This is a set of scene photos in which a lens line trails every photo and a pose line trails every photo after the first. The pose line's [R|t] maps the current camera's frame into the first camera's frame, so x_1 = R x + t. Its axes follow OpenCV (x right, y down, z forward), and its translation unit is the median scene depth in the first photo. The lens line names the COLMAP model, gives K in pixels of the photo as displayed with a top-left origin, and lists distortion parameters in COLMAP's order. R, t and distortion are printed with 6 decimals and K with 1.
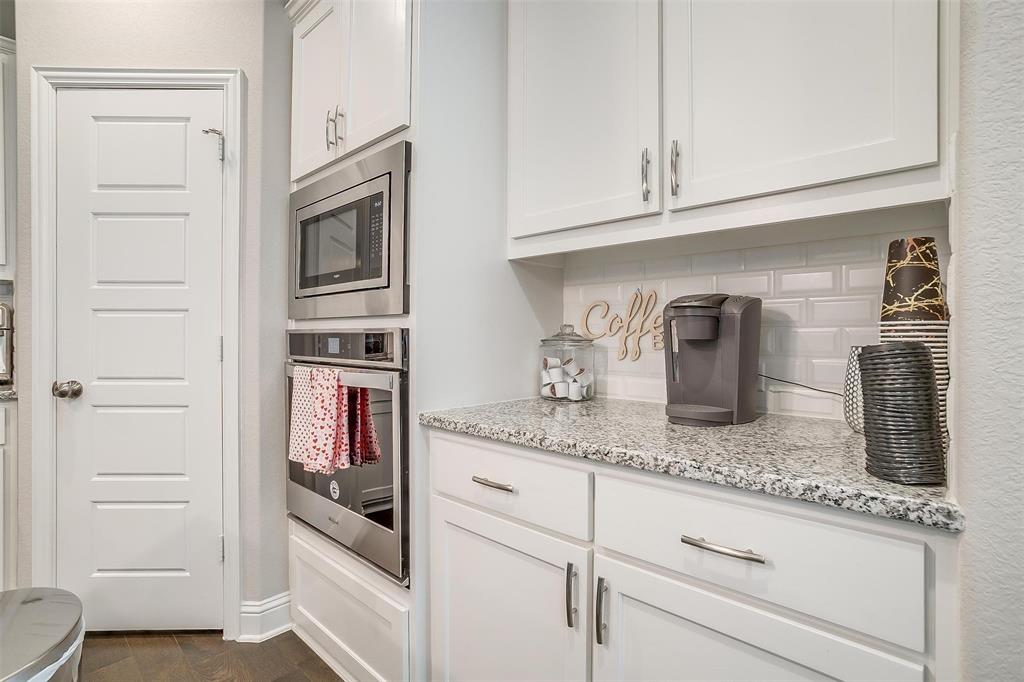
lens RADIAL K [[495.4, 0, 512.7], [0, 495.4, 336.4], [0, 0, 1]] dist [-0.058168, 0.028753]
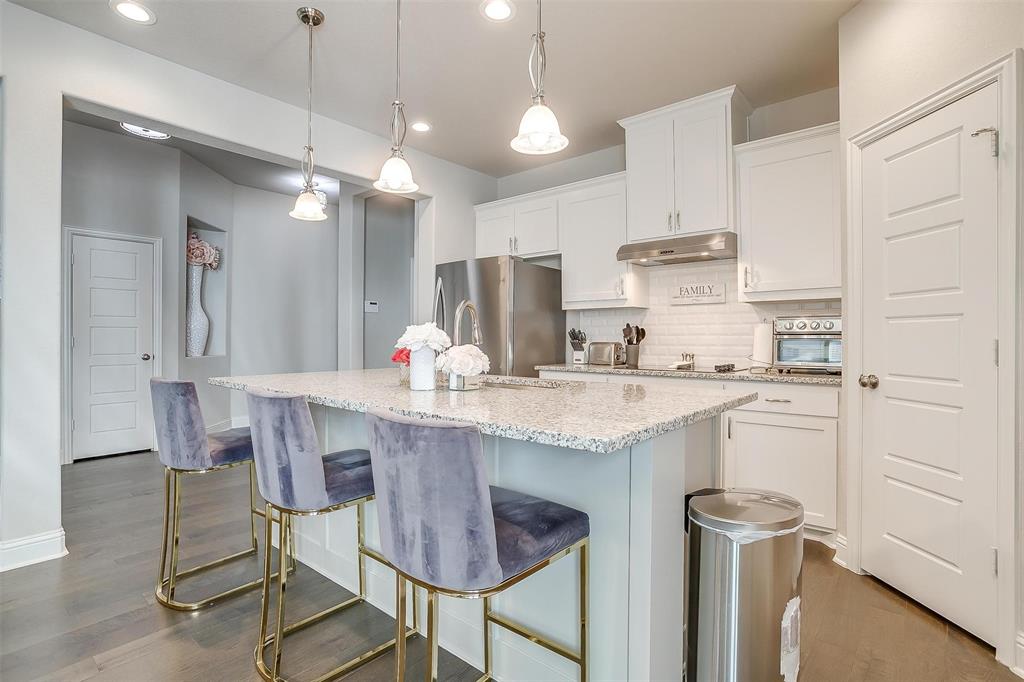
lens RADIAL K [[495.4, 0, 512.7], [0, 495.4, 336.4], [0, 0, 1]] dist [-0.058168, 0.028753]
pose [[0.048403, -0.004187, -0.998819, 0.344686], [-0.003571, 0.999984, -0.004365, 0.000739], [0.998822, 0.003778, 0.048387, 0.000266]]
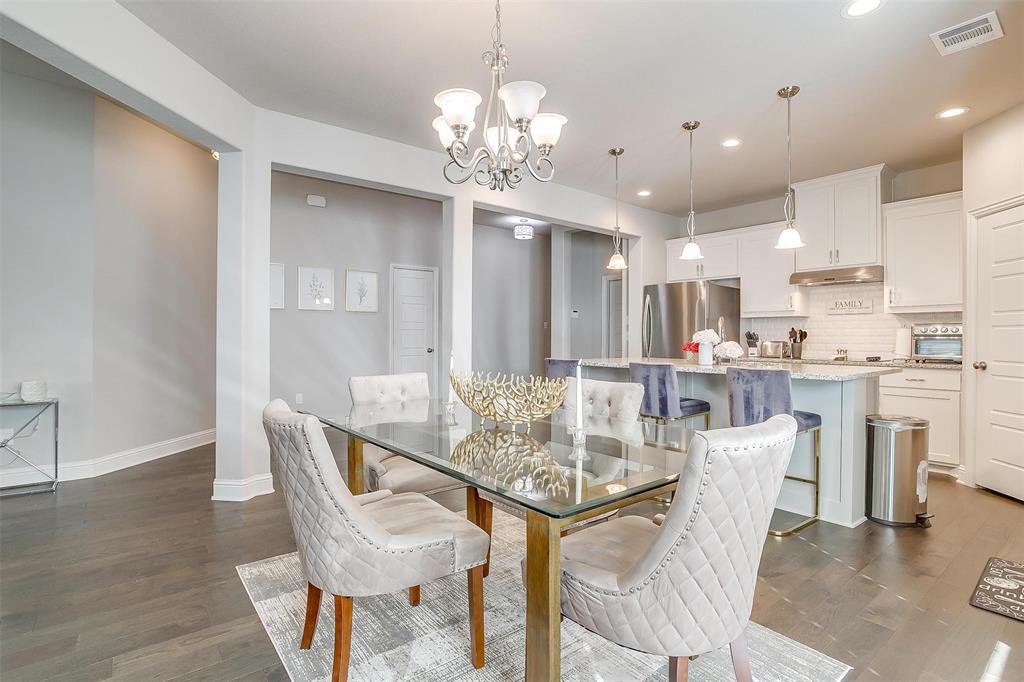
lens RADIAL K [[499.9, 0, 512.0], [0, 499.9, 341.0], [0, 0, 1]] dist [-0.059588, 0.030349]
pose [[-0.146005, 0.004226, -0.989275, 1.569802], [-0.006920, 0.999962, 0.005293, 0.010574], [0.989260, 0.007618, -0.145970, -0.742024]]
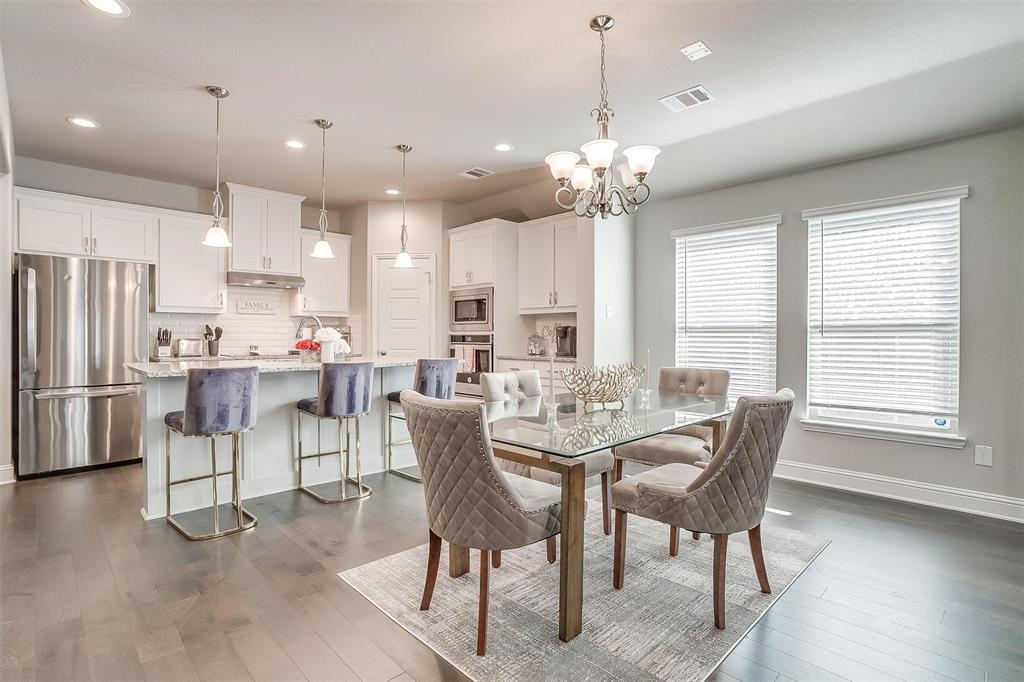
lens RADIAL K [[499.9, 0, 512.0], [0, 499.9, 341.0], [0, 0, 1]] dist [-0.059588, 0.030349]
pose [[0.999143, -0.000215, -0.041386, 0.090486], [0.000541, 0.999969, 0.007853, 0.006585], [0.041383, -0.007869, 0.999112, -2.590097]]
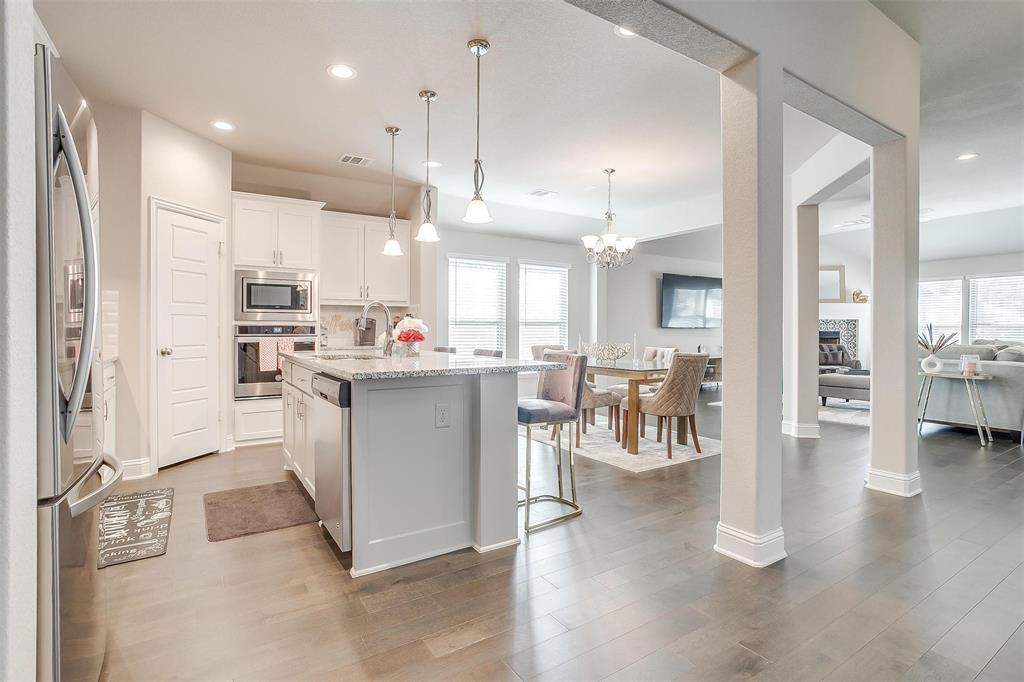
lens RADIAL K [[495.4, 0, 512.7], [0, 495.4, 336.4], [0, 0, 1]] dist [-0.058168, 0.028753]
pose [[0.240937, -0.016339, 0.970403, -2.962027], [0.000696, 0.999861, 0.016662, 0.008148], [-0.970541, -0.003339, 0.240915, -1.132682]]
